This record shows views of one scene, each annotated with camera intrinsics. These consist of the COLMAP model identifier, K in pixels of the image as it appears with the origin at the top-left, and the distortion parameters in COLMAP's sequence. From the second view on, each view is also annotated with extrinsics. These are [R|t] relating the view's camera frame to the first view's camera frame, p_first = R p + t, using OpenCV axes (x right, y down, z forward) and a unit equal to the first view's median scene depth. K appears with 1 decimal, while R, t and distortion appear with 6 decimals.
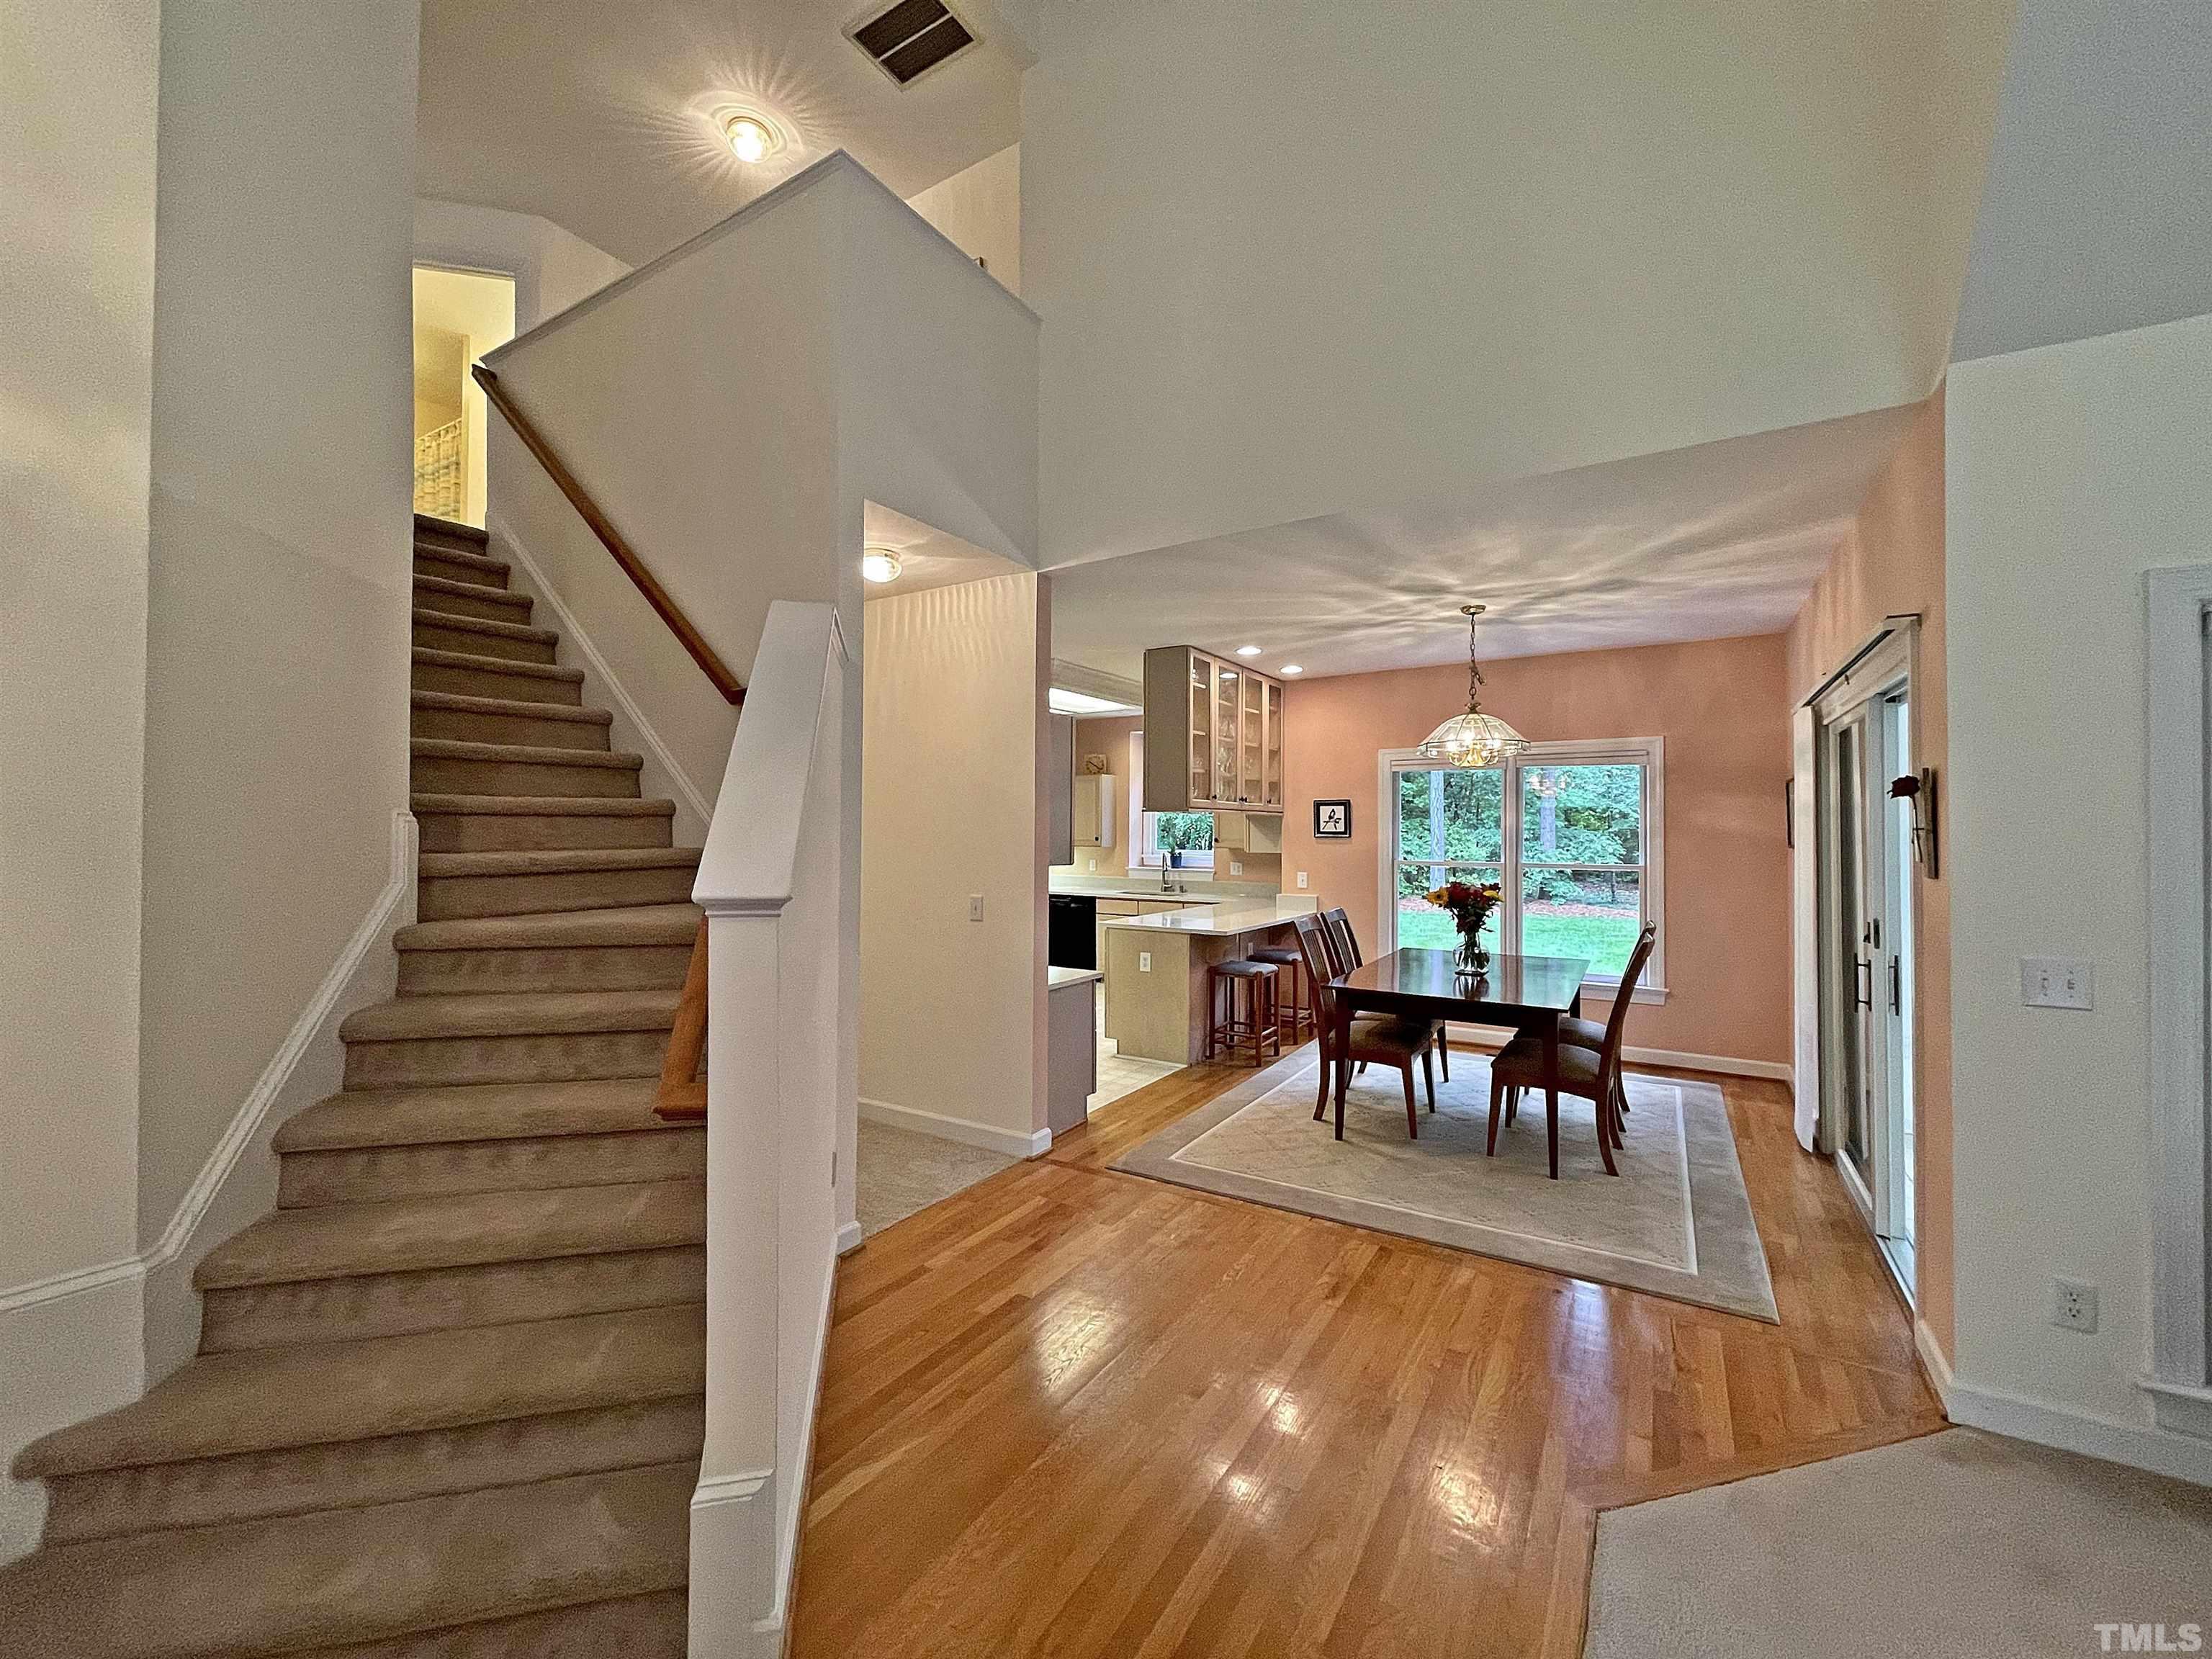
lens RADIAL K [[905.1, 0, 1108.1], [0, 905.1, 826.7], [0, 0, 1]] dist [-0.003244, -0.001448]
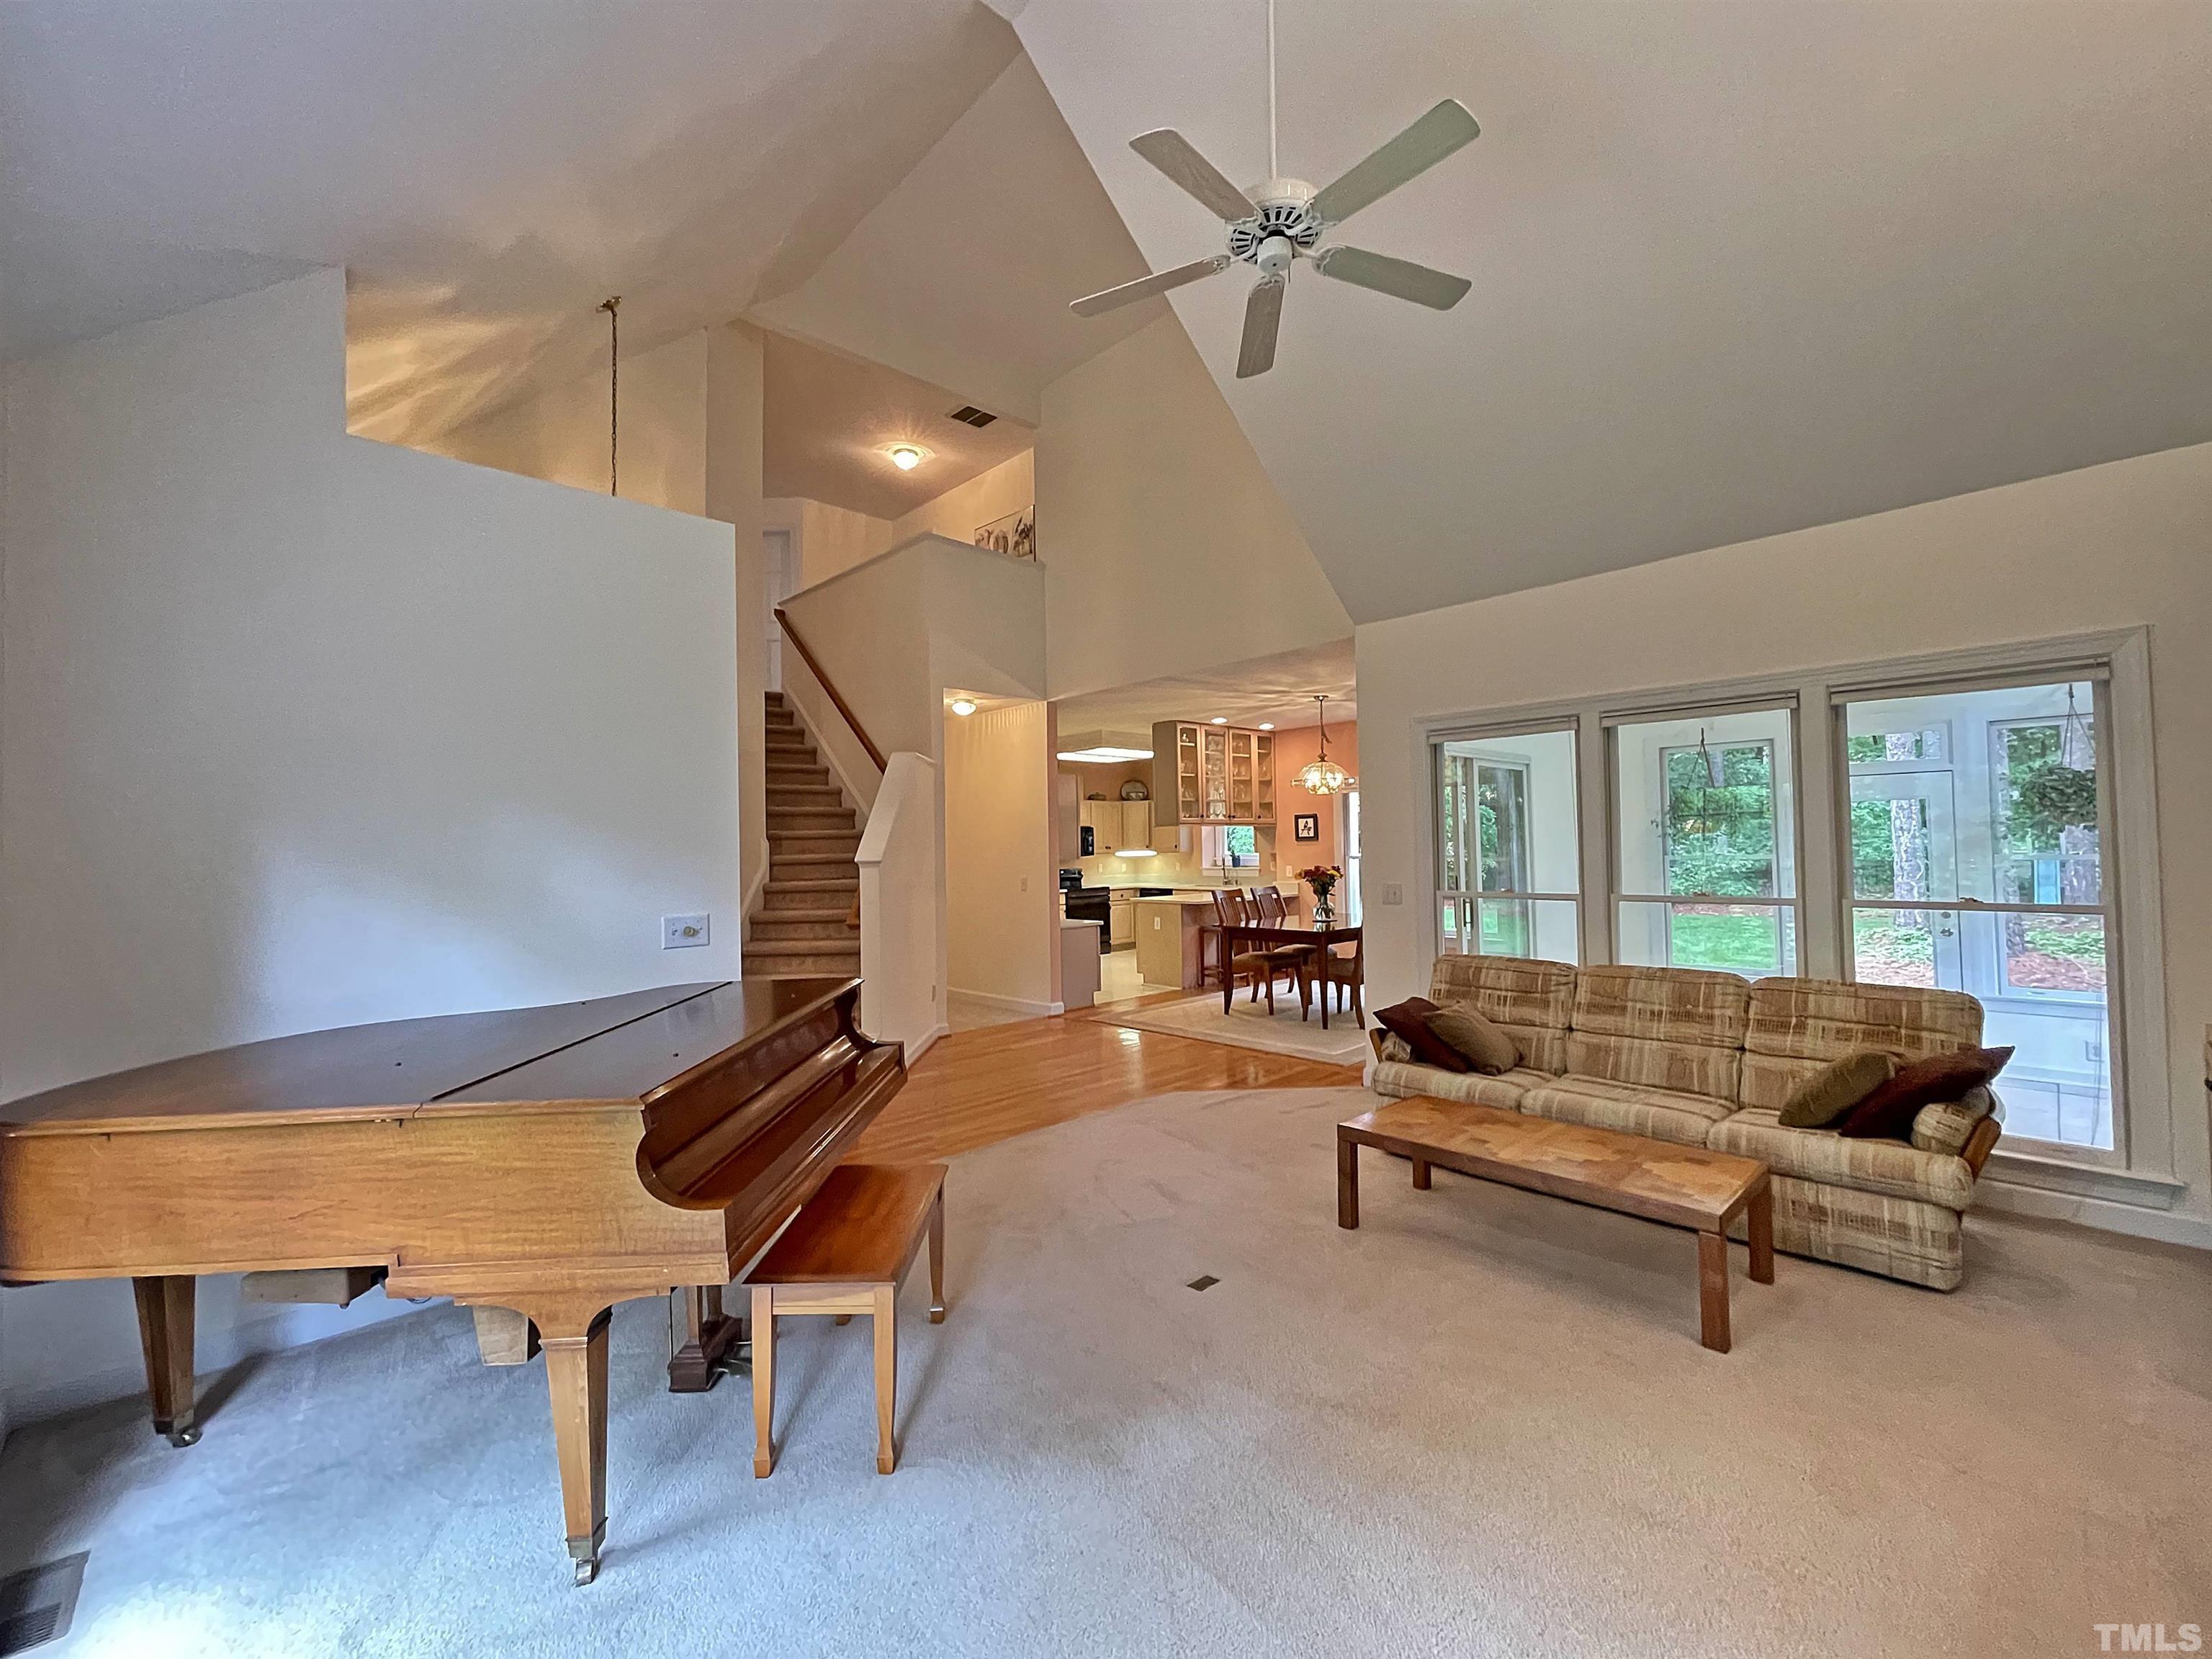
lens RADIAL K [[905.1, 0, 1098.1], [0, 905.1, 827.0], [0, 0, 1]] dist [-0.003244, -0.001448]
pose [[0.968988, -0.030606, -0.245207, 0.412075], [0.026442, 0.999445, -0.020255, 0.015345], [0.245691, 0.013143, 0.969259, -0.674573]]
